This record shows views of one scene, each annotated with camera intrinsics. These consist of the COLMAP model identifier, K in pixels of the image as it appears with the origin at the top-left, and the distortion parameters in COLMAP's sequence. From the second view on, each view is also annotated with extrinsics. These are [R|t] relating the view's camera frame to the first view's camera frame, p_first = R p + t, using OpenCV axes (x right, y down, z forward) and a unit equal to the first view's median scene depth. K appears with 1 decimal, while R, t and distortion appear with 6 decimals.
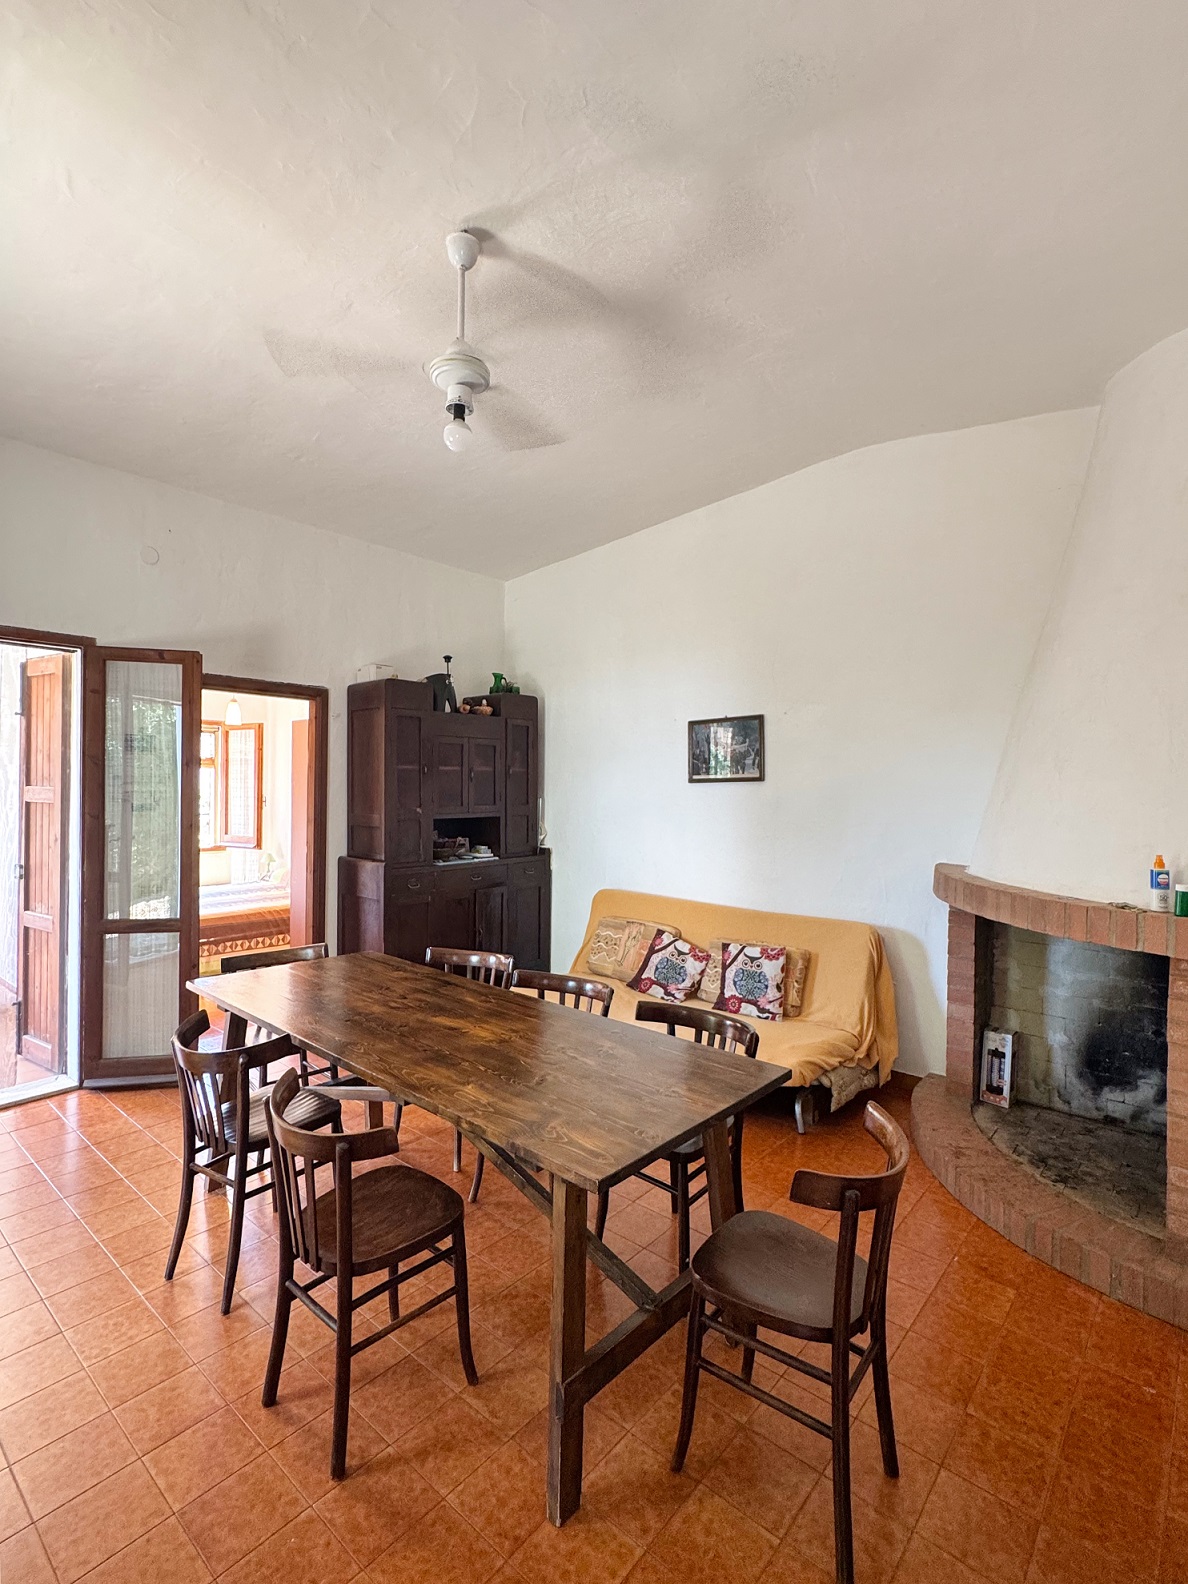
lens RADIAL K [[757.2, 0, 594.0], [0, 757.2, 792.0], [0, 0, 1]] dist [-0.002265, -0.000069]
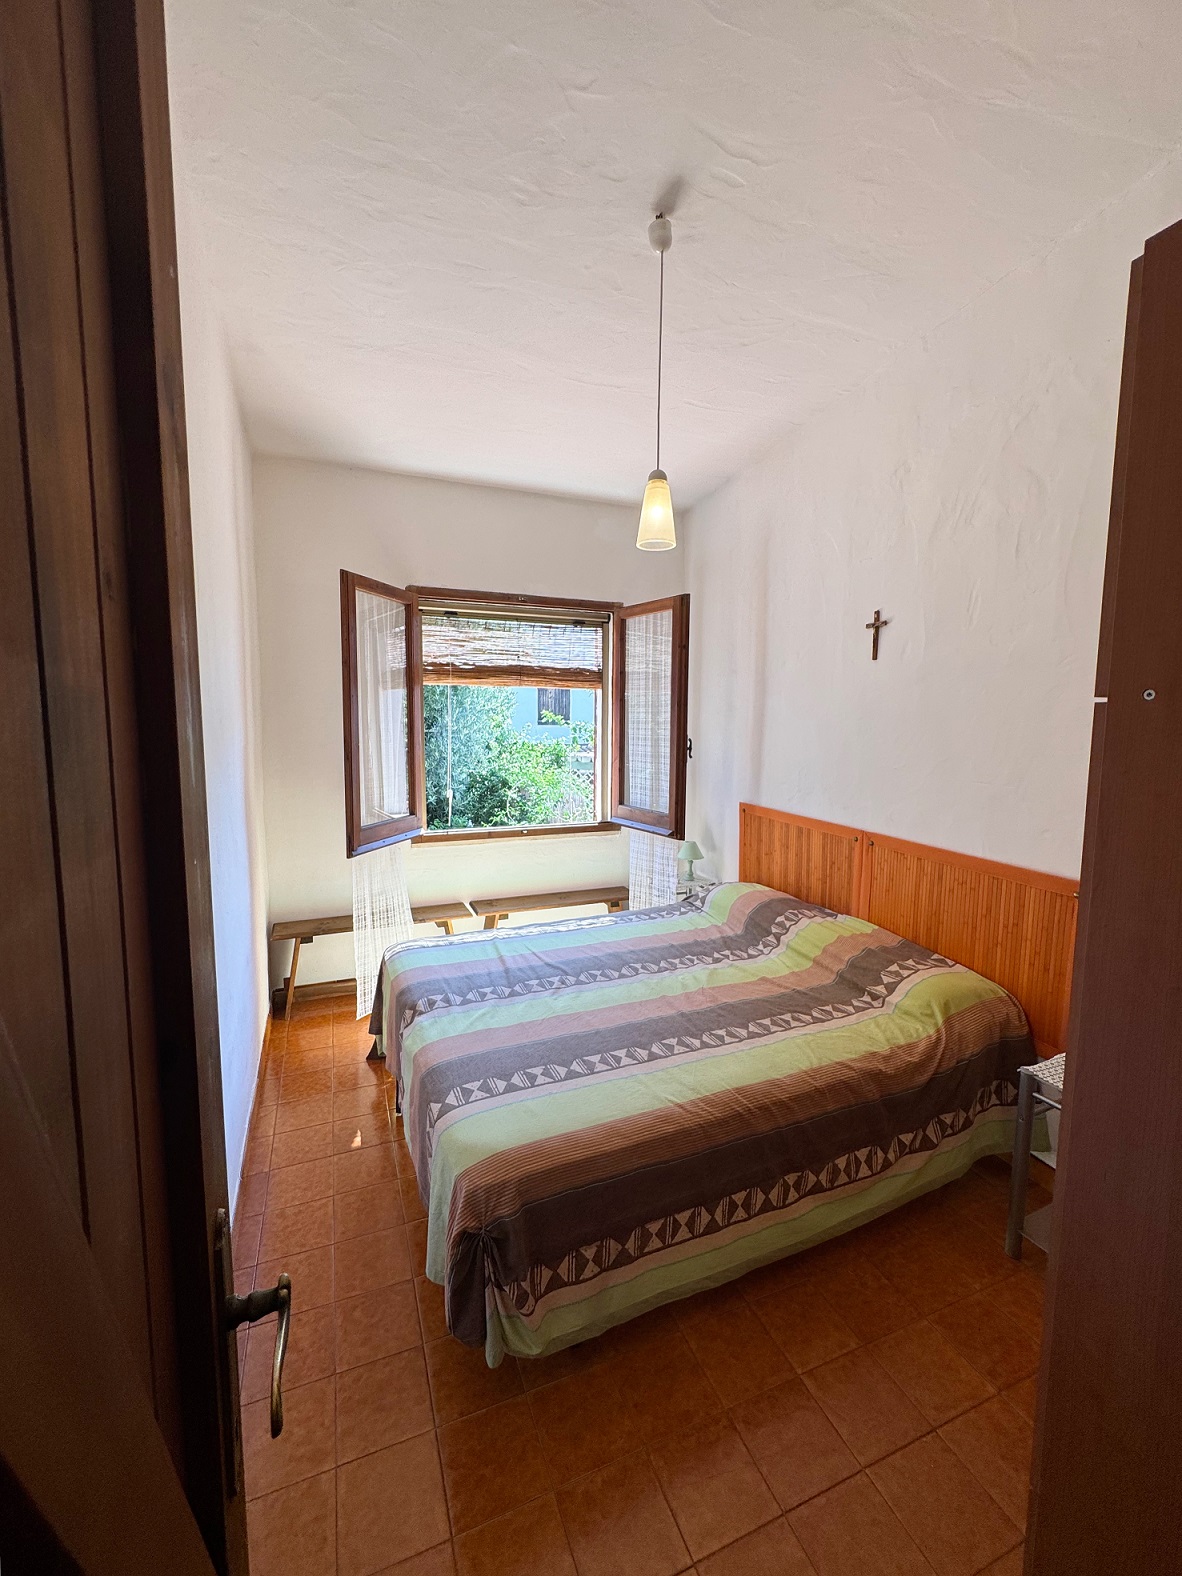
lens RADIAL K [[683.6, 0, 606.6], [0, 683.6, 782.5], [0, 0, 1]] dist [0.000113, 0.000027]
pose [[0.900412, 0.034223, -0.433690, -0.282854], [0.004537, 0.996108, 0.088024, -0.006695], [0.435014, -0.081226, 0.896752, 0.553544]]
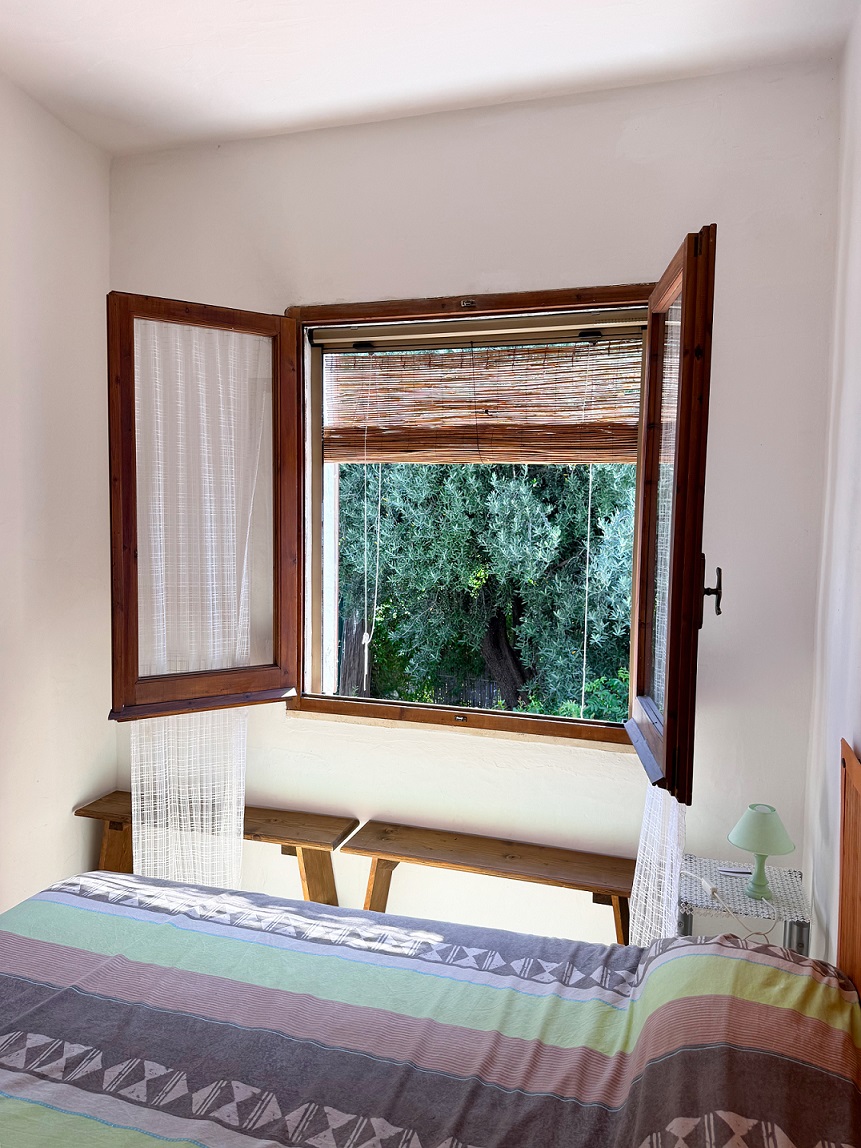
lens RADIAL K [[854.0, 0, 430.5], [0, 854.0, 574.0], [0, 0, 1]] dist [0.052979, -0.083155]
pose [[0.379184, 0.059534, -0.923404, -0.243602], [-0.014345, 0.998186, 0.058465, -0.006877], [0.925210, -0.008922, 0.379351, 0.783988]]
